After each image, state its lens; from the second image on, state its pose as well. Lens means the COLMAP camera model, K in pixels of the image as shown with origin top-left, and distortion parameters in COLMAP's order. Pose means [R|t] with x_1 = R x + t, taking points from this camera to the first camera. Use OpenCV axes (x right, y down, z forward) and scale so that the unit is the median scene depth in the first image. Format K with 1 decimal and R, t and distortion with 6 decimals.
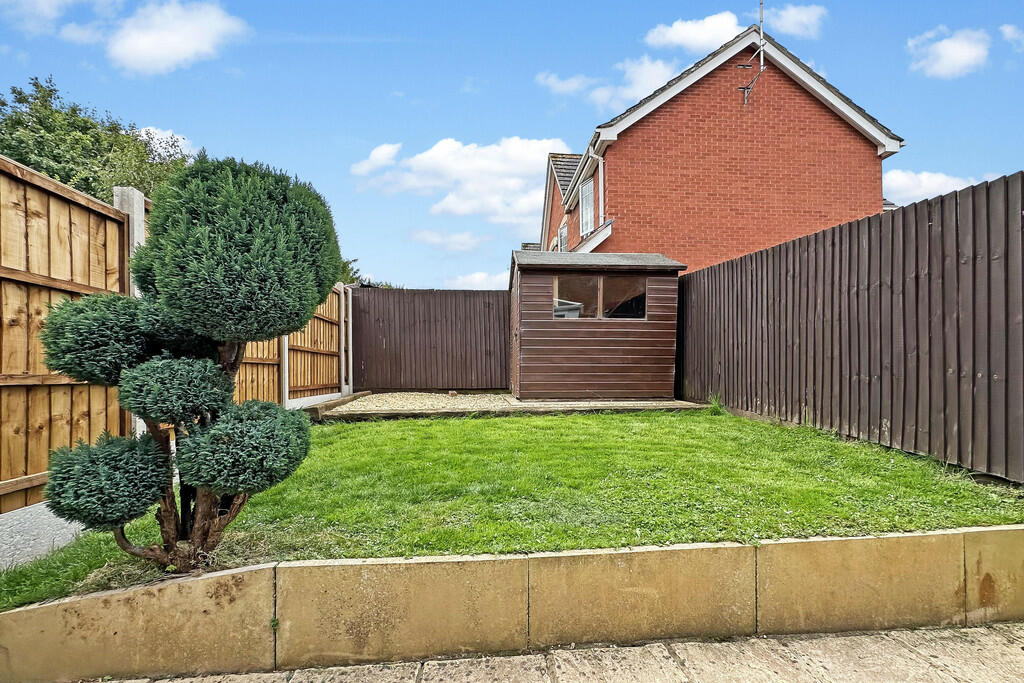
lens RADIAL K [[422.6, 0, 510.2], [0, 422.6, 371.3], [0, 0, 1]] dist [0.000043, -0.000013]
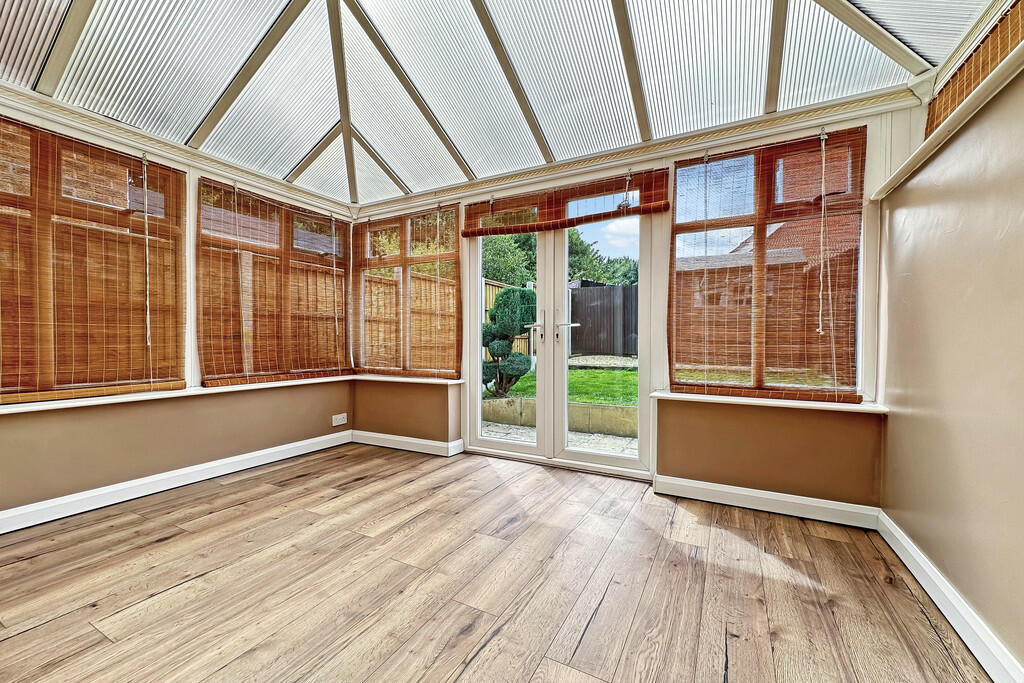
lens RADIAL K [[408.2, 0, 512.0], [0, 408.2, 341.5], [0, 0, 1]] dist [0.000097, 0.000006]
pose [[0.836404, 0.013136, -0.547956, 1.287147], [-0.011726, 0.999913, 0.006071, -0.041744], [0.547988, 0.001348, 0.836485, -1.969201]]
